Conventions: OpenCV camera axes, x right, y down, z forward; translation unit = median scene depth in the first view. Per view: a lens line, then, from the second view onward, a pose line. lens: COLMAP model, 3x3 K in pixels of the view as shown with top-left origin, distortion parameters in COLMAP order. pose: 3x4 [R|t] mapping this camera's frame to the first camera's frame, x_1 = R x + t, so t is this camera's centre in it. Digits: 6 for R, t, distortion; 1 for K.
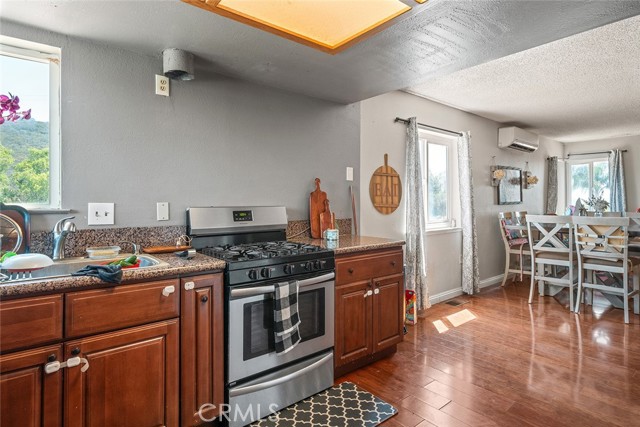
lens RADIAL K [[342.2, 0, 318.5], [0, 342.2, 203.7], [0, 0, 1]] dist [0.002643, 0.000572]
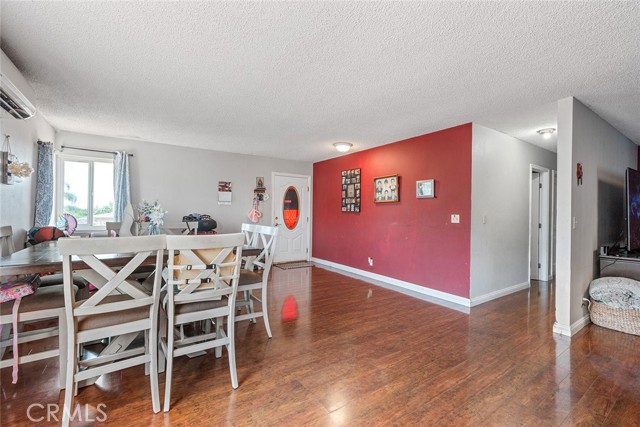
lens RADIAL K [[272.6, 0, 320.0], [0, 272.6, 213.5], [0, 0, 1]] dist [-0.001033, -0.000353]
pose [[0.086755, 0.001697, 0.996228, 0.330727], [-0.009250, 0.999957, -0.000898, 0.000920], [-0.996187, -0.009137, 0.086767, 0.699894]]
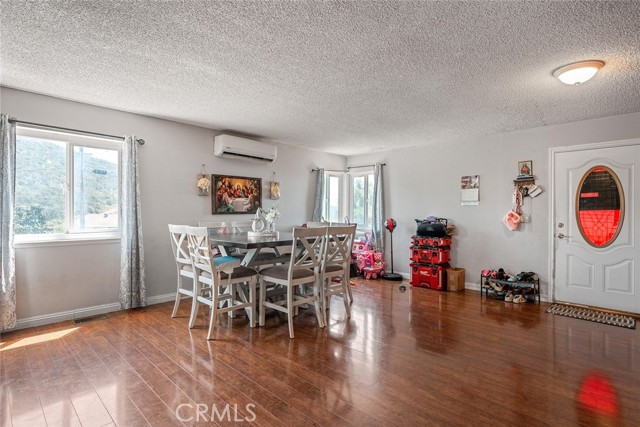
lens RADIAL K [[323.0, 0, 320.0], [0, 323.0, 213.5], [0, 0, 1]] dist [0.000493, 0.000052]
pose [[0.993216, 0.010454, 0.115812, 0.972266], [-0.010237, 0.999945, -0.002466, -0.000212], [-0.115831, 0.001264, 0.993268, 0.069825]]
